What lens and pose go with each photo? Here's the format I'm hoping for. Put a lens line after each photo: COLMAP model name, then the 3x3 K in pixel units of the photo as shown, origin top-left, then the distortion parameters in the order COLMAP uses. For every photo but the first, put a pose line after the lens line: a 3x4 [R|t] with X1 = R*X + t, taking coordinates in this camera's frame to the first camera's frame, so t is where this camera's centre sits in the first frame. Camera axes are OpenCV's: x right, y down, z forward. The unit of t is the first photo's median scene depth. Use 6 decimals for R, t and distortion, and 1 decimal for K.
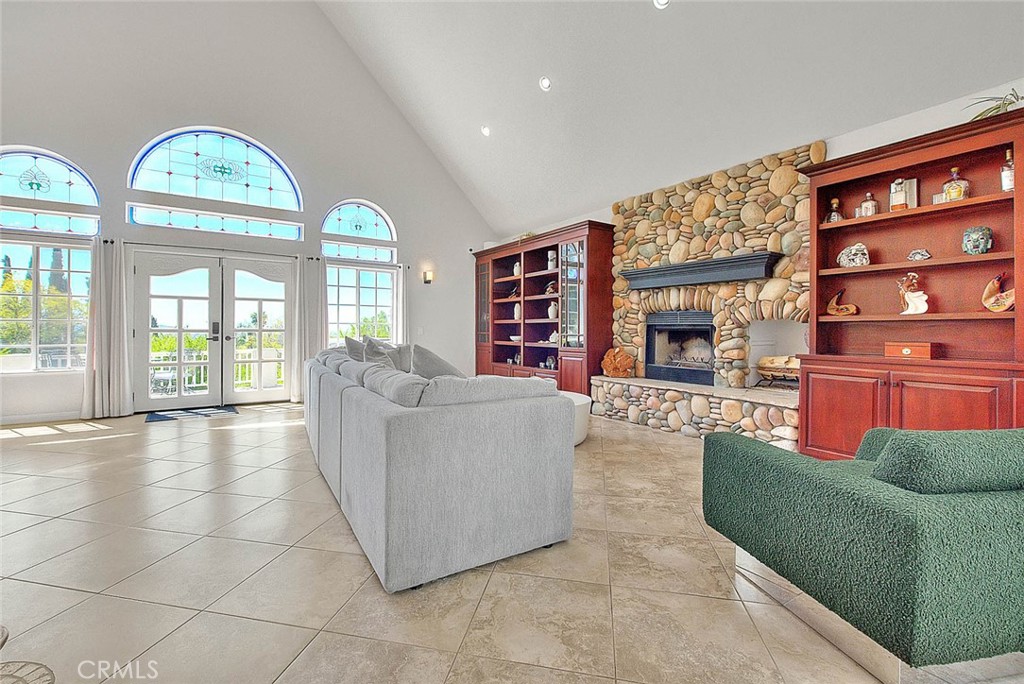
lens RADIAL K [[435.7, 0, 502.8], [0, 435.7, 325.6], [0, 0, 1]] dist [-0.002181, -0.000666]
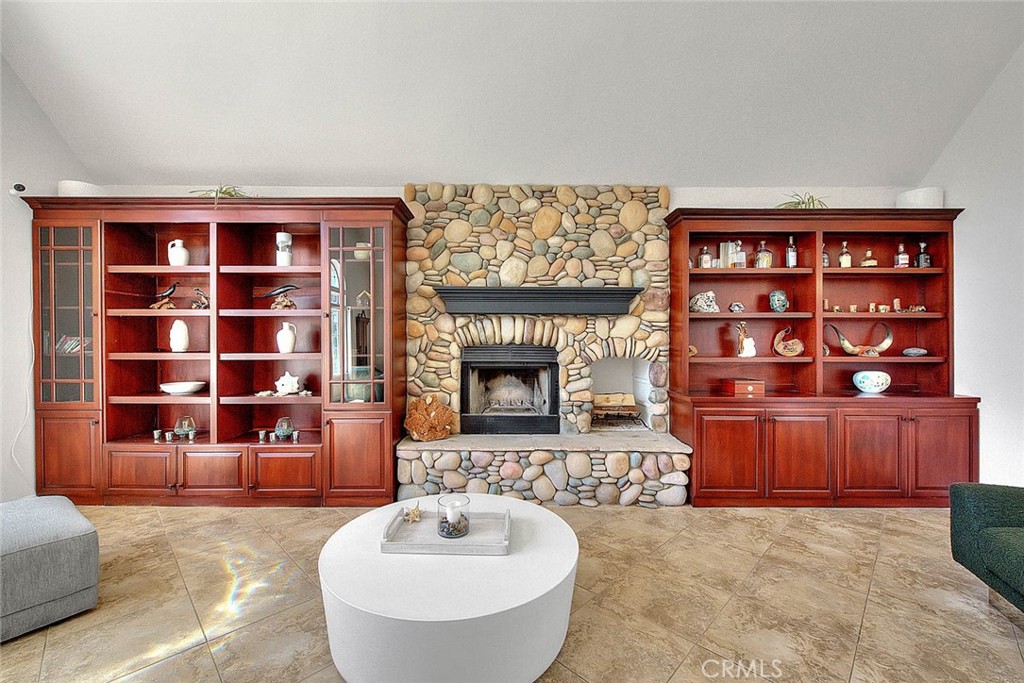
lens RADIAL K [[413.8, 0, 514.0], [0, 413.8, 343.0], [0, 0, 1]] dist [-0.001729, -0.000655]
pose [[0.547738, -0.004393, 0.836639, -0.211778], [-0.006582, 0.999933, 0.009559, -0.041360], [-0.836624, -0.010742, 0.547672, 0.538228]]
